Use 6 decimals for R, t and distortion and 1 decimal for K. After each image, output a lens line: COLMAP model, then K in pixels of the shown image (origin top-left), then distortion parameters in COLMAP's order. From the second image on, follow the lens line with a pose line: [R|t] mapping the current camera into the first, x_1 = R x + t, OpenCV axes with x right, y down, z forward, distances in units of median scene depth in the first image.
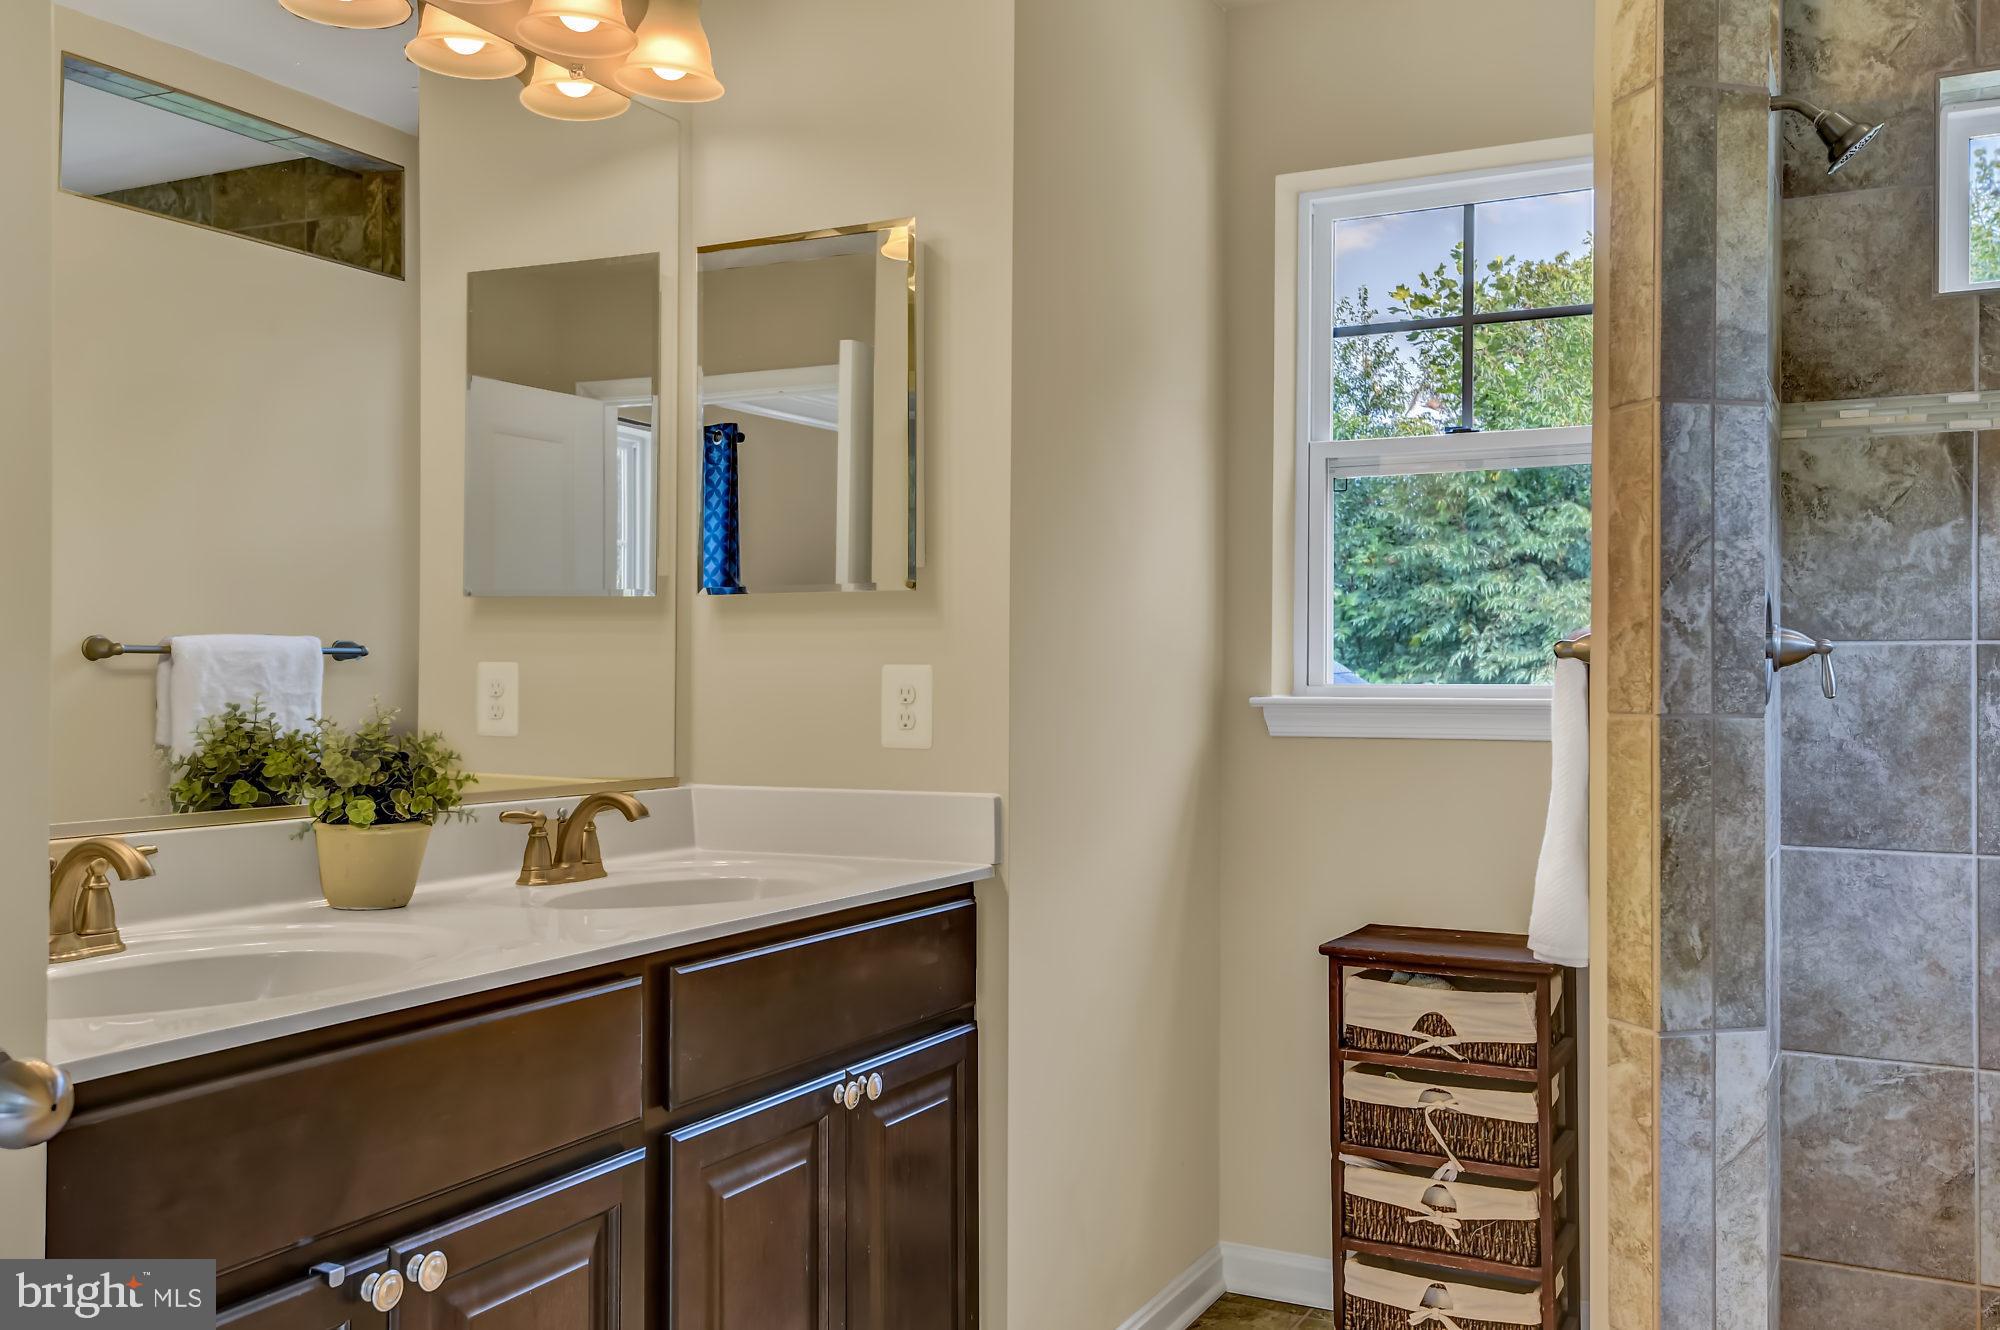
lens RADIAL K [[1735.0, 0, 1001.8], [0, 1735.0, 663.6], [0, 0, 1]] dist [0.041662, -0.010135]
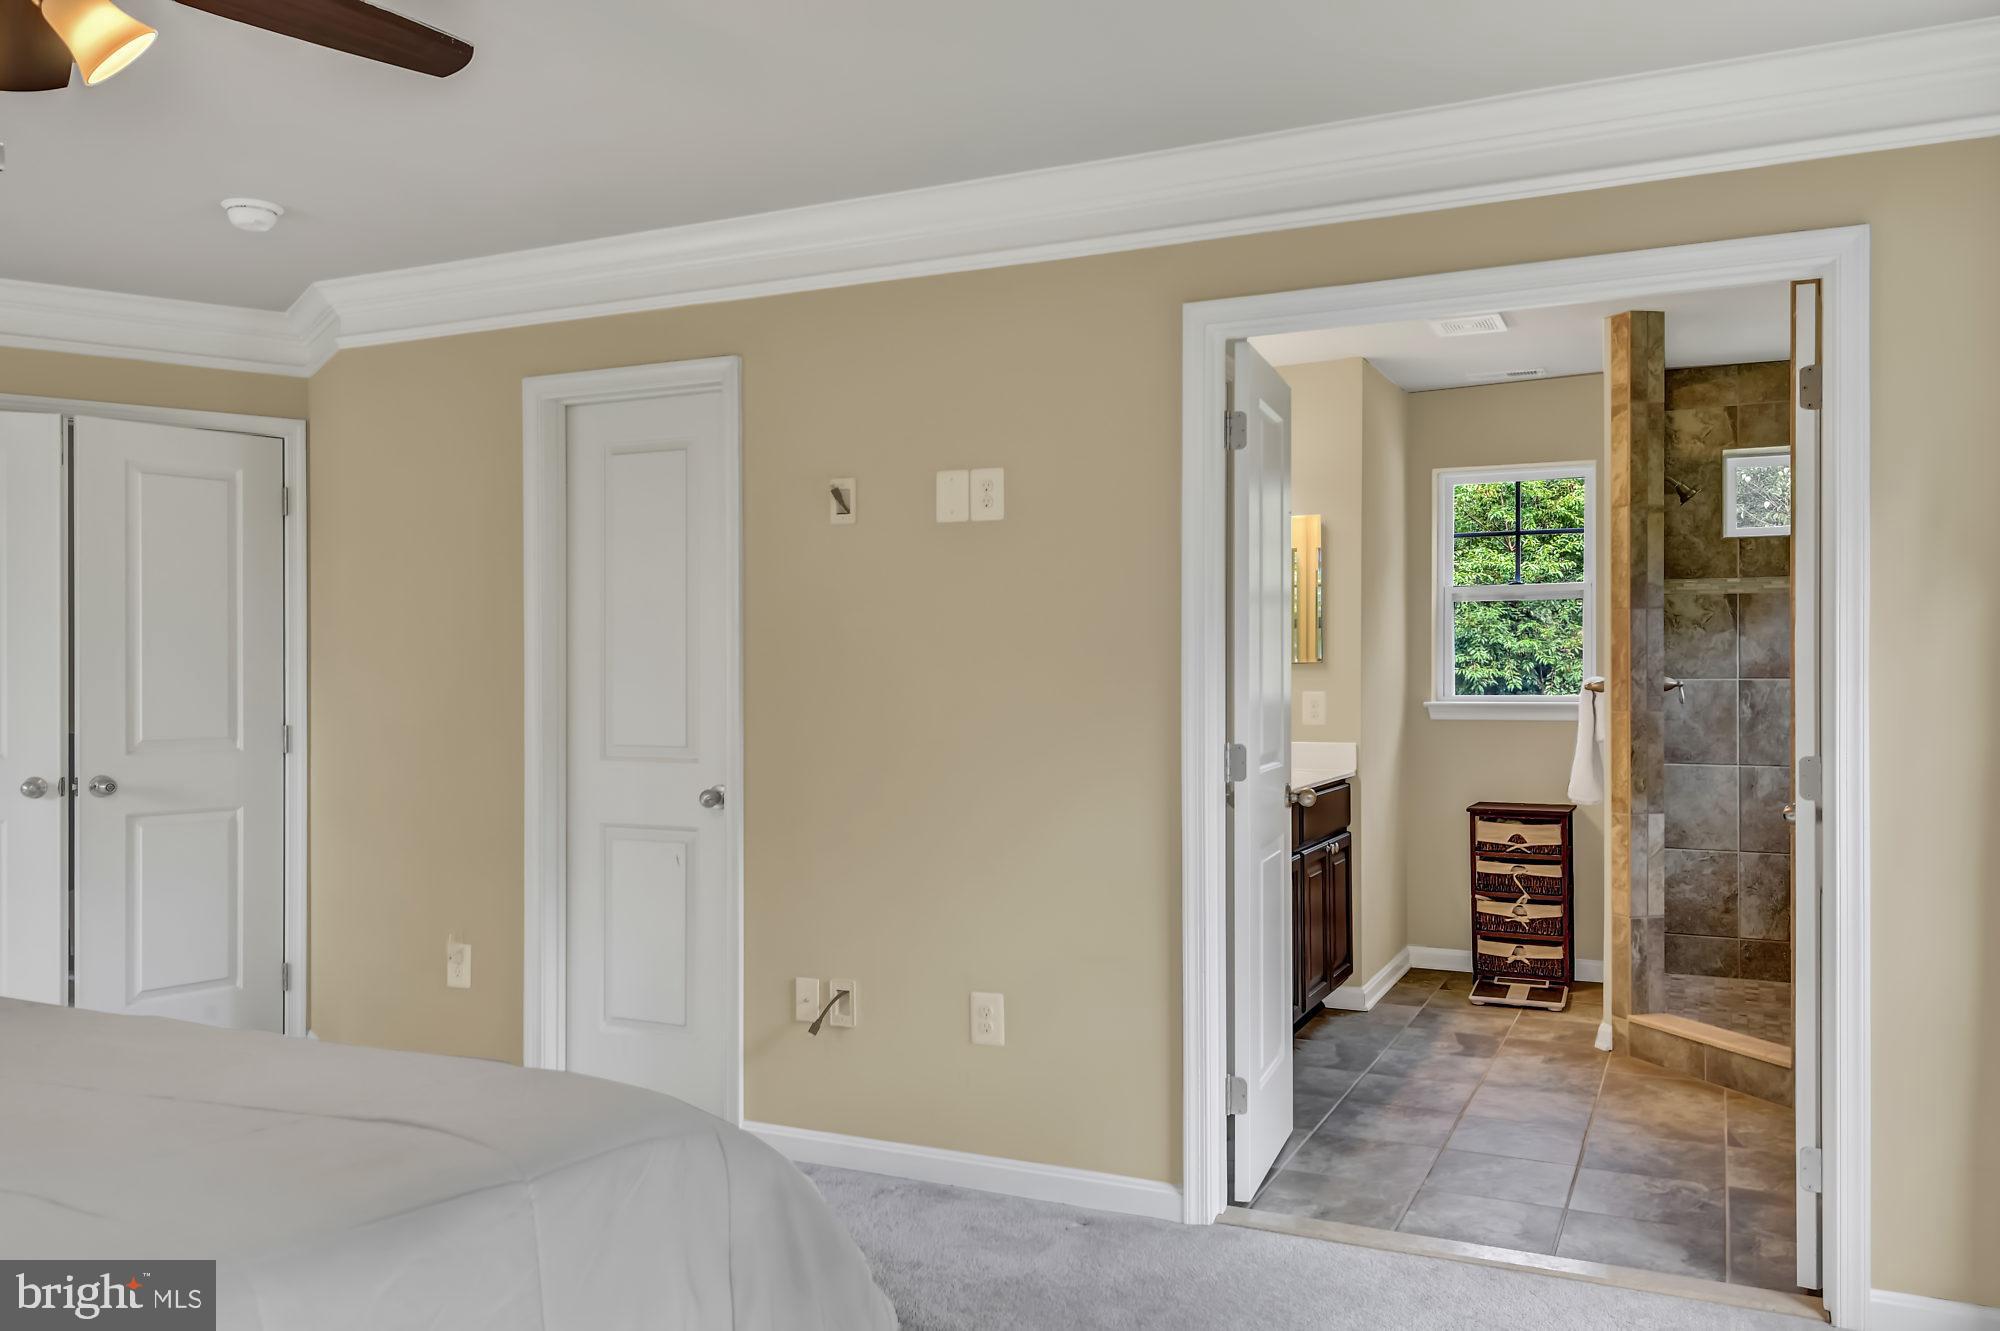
lens RADIAL K [[1487.4, 0, 991.1], [0, 1487.4, 673.1], [0, 0, 1]] dist [0.032153, -0.001920]
pose [[0.999697, -0.005867, 0.023920, -0.539886], [0.005675, 0.999951, 0.008084, -0.043293], [-0.023966, -0.007946, 0.999681, -1.068972]]
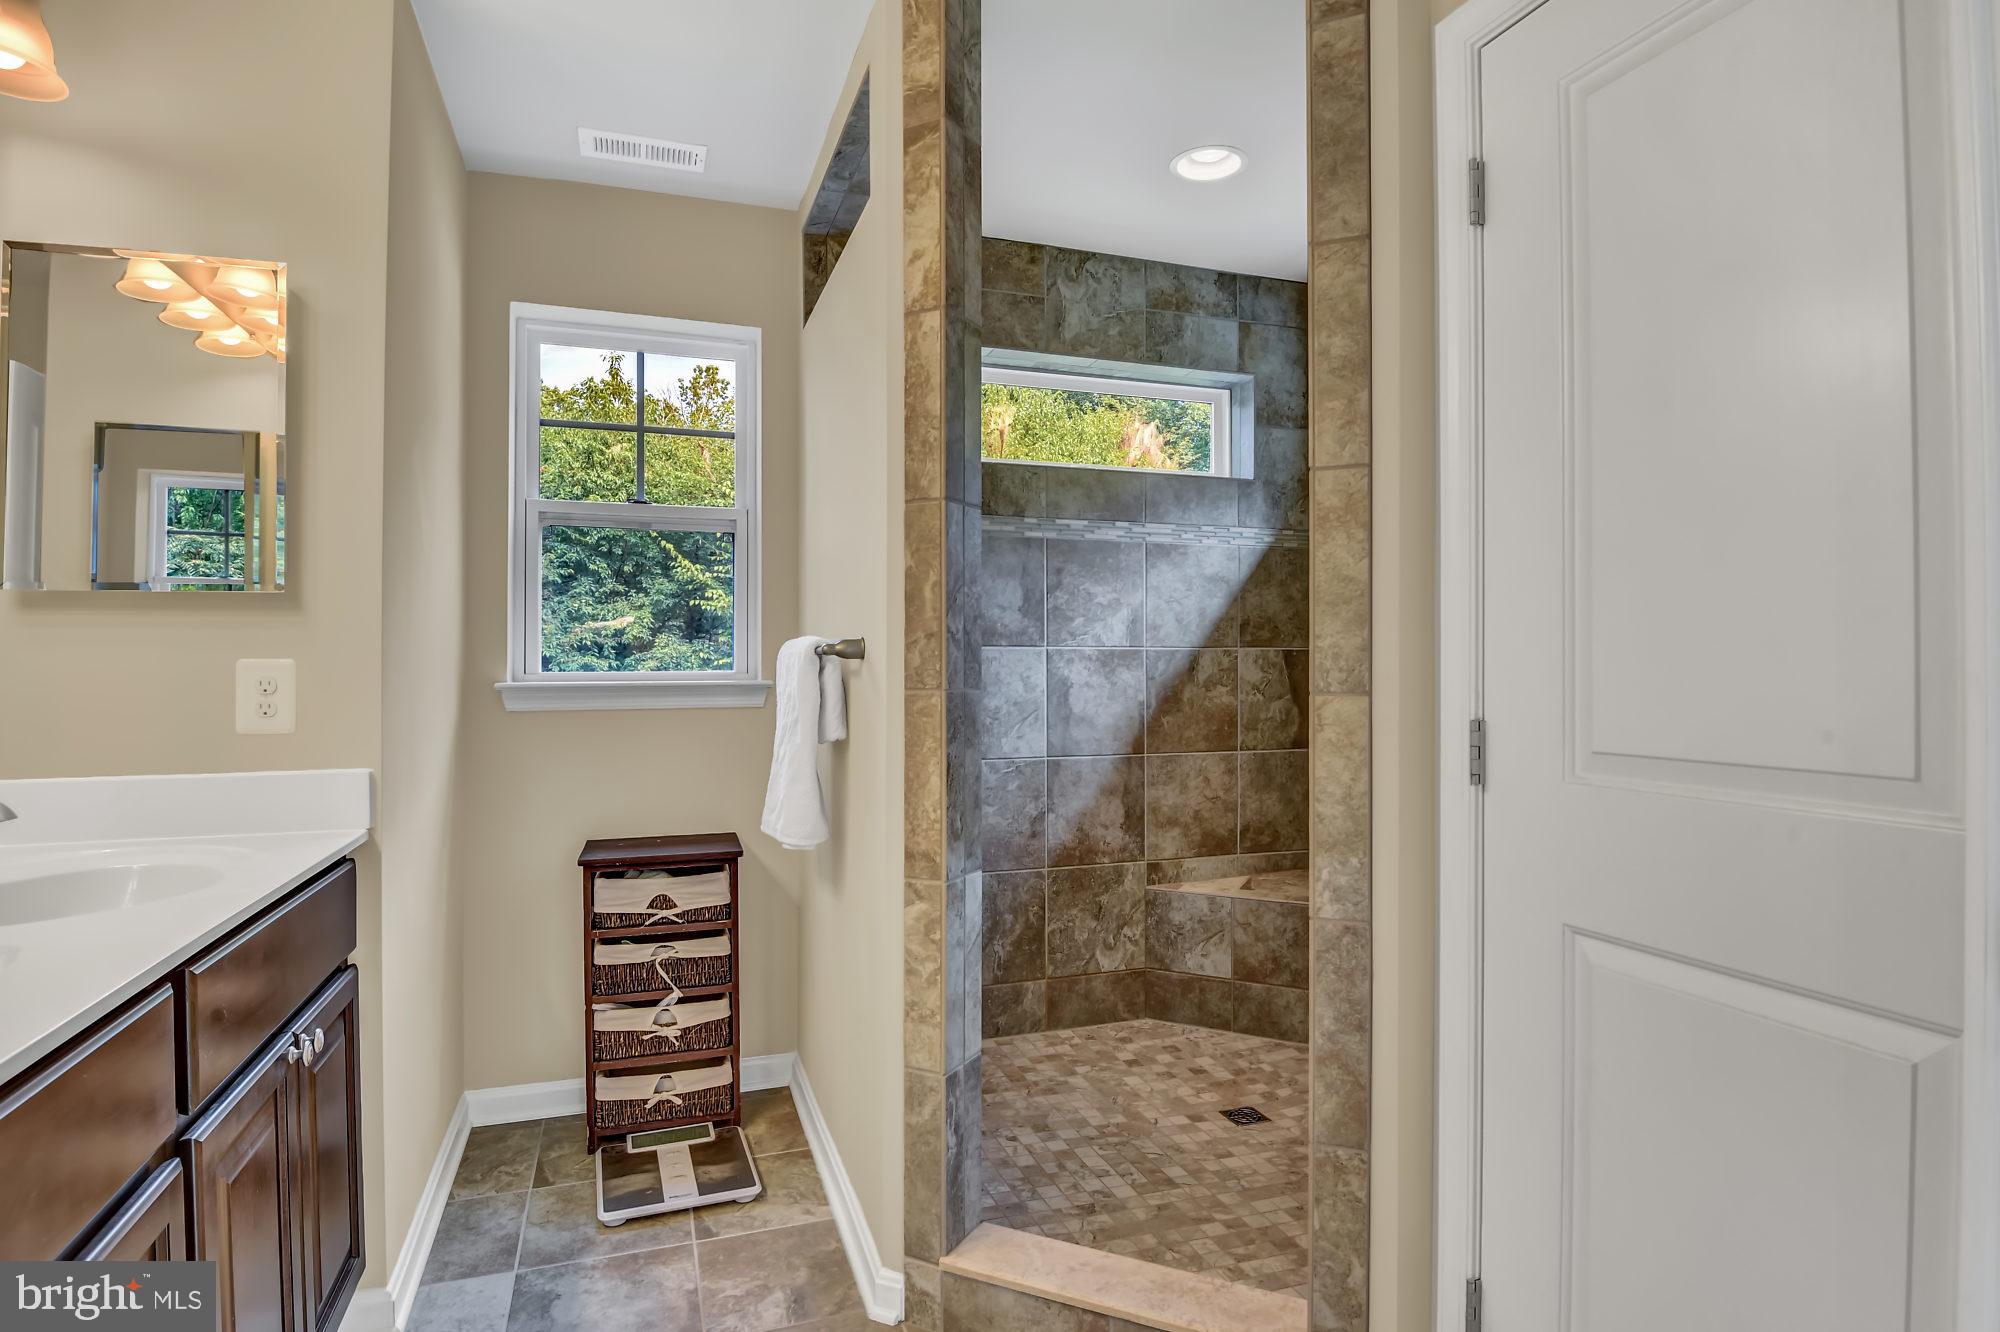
lens RADIAL K [[1050.3, 0, 994.4], [0, 1050.3, 659.8], [0, 0, 1]] dist [-0.005057, -0.001918]
pose [[0.692191, -0.000416, 0.721714, -0.205478], [-0.000631, 0.999999, 0.001181, -0.000165], [-0.721714, -0.001273, 0.692190, 0.184788]]
